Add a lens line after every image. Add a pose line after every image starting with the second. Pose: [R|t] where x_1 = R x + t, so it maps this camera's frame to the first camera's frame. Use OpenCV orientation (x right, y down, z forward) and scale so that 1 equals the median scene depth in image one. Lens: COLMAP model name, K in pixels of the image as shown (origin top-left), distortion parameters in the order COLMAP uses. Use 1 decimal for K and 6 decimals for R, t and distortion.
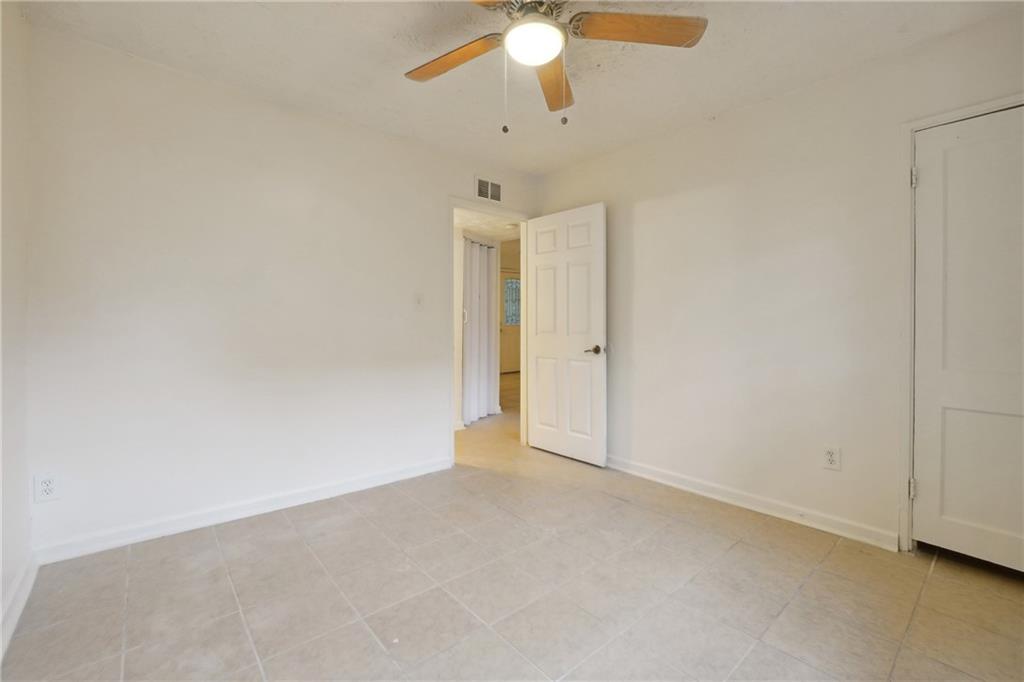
lens RADIAL K [[436.1, 0, 513.1], [0, 436.1, 336.5], [0, 0, 1]] dist [-0.008270, 0.000378]
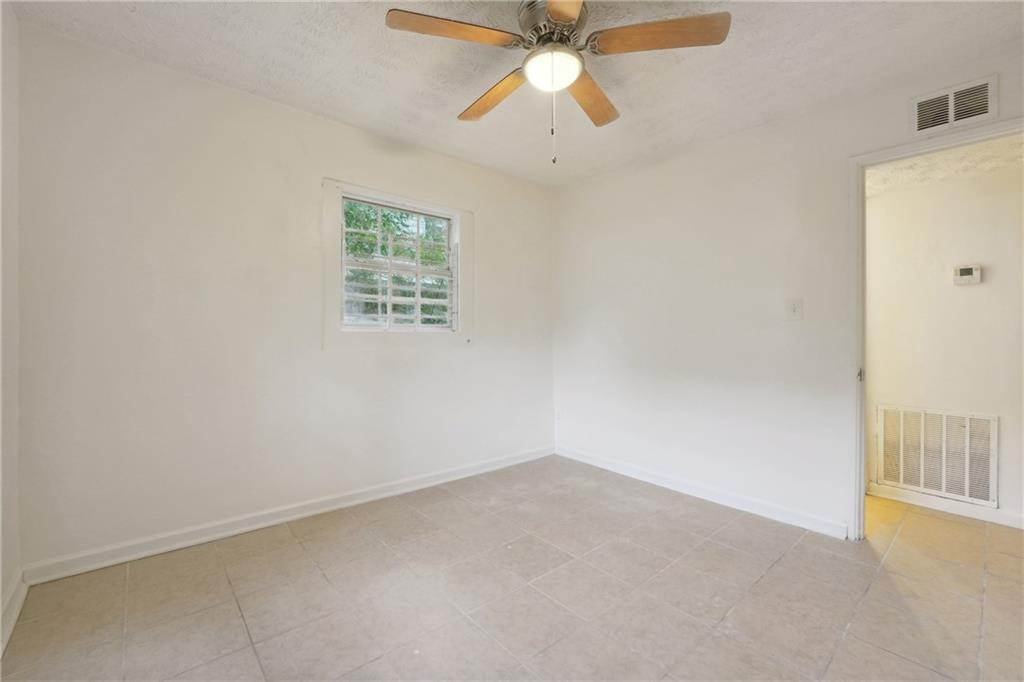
lens RADIAL K [[436.1, 0, 513.1], [0, 436.1, 336.5], [0, 0, 1]] dist [-0.008270, 0.000378]
pose [[0.006679, -0.000652, -0.999977, 0.853650], [-0.038029, 0.999276, -0.000905, -0.010161], [0.999254, 0.038034, 0.006650, 0.688262]]
